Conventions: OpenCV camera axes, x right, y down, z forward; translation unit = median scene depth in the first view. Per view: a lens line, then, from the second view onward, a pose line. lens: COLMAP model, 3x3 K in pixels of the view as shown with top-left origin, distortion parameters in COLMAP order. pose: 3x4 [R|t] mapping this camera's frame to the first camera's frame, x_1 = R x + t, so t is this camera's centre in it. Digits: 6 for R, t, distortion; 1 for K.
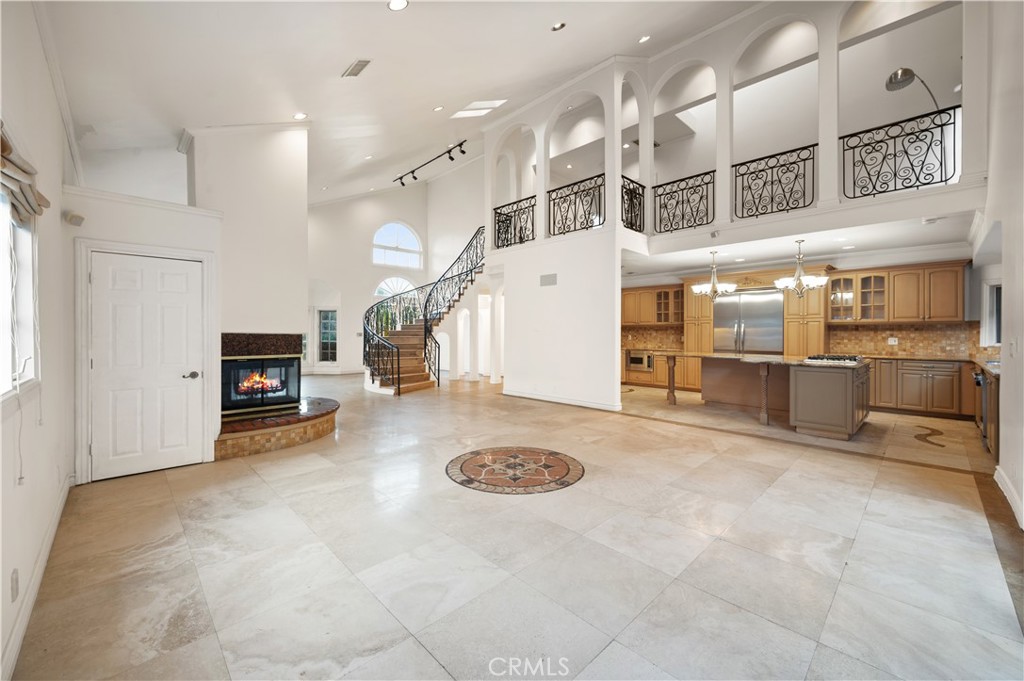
lens RADIAL K [[400.4, 0, 507.2], [0, 400.4, 342.4], [0, 0, 1]] dist [-0.000239, -0.000184]
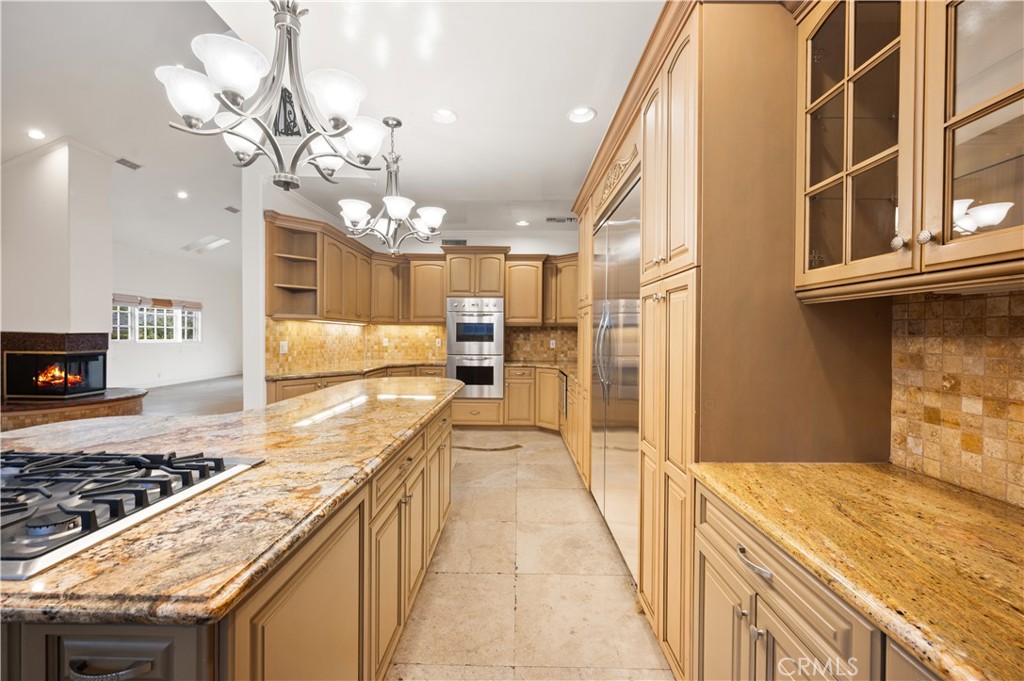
lens RADIAL K [[400.4, 0, 505.8], [0, 400.4, 345.8], [0, 0, 1]] dist [-0.000239, -0.000184]
pose [[0.712044, 0.026549, -0.701632, 1.352170], [-0.025385, 0.999605, 0.012061, -0.037491], [0.701675, 0.009223, 0.712437, 1.281812]]
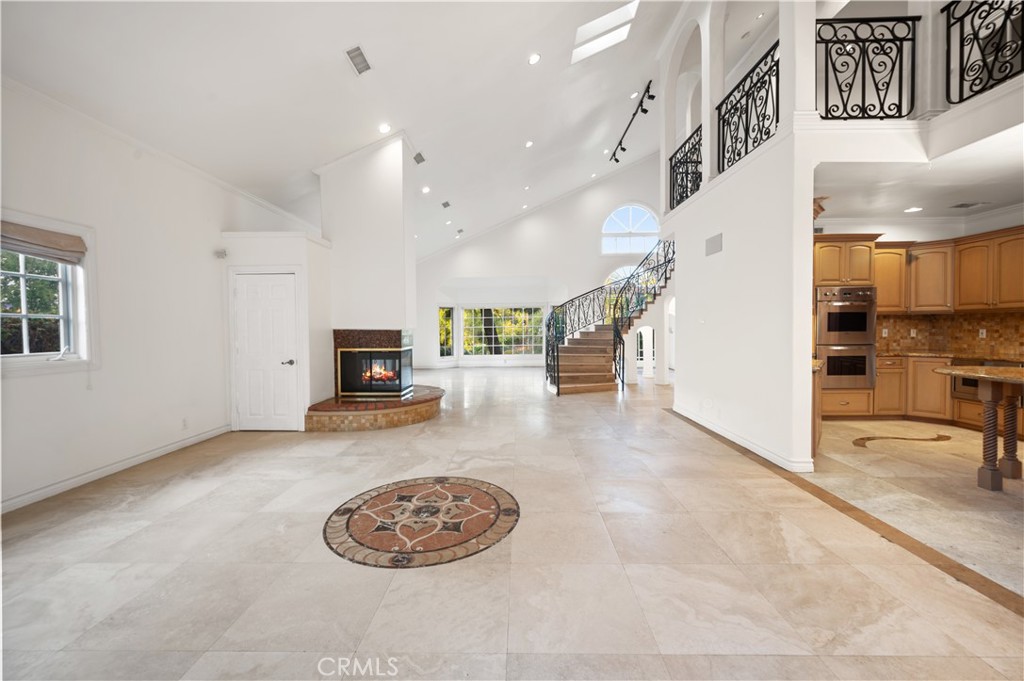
lens RADIAL K [[400.4, 0, 517.9], [0, 400.4, 343.7], [0, 0, 1]] dist [-0.000239, -0.000184]
pose [[0.710312, 0.022760, -0.703519, 0.602990], [-0.010157, 0.999704, 0.022088, -0.013033], [0.703814, -0.008544, 0.710333, 0.564354]]
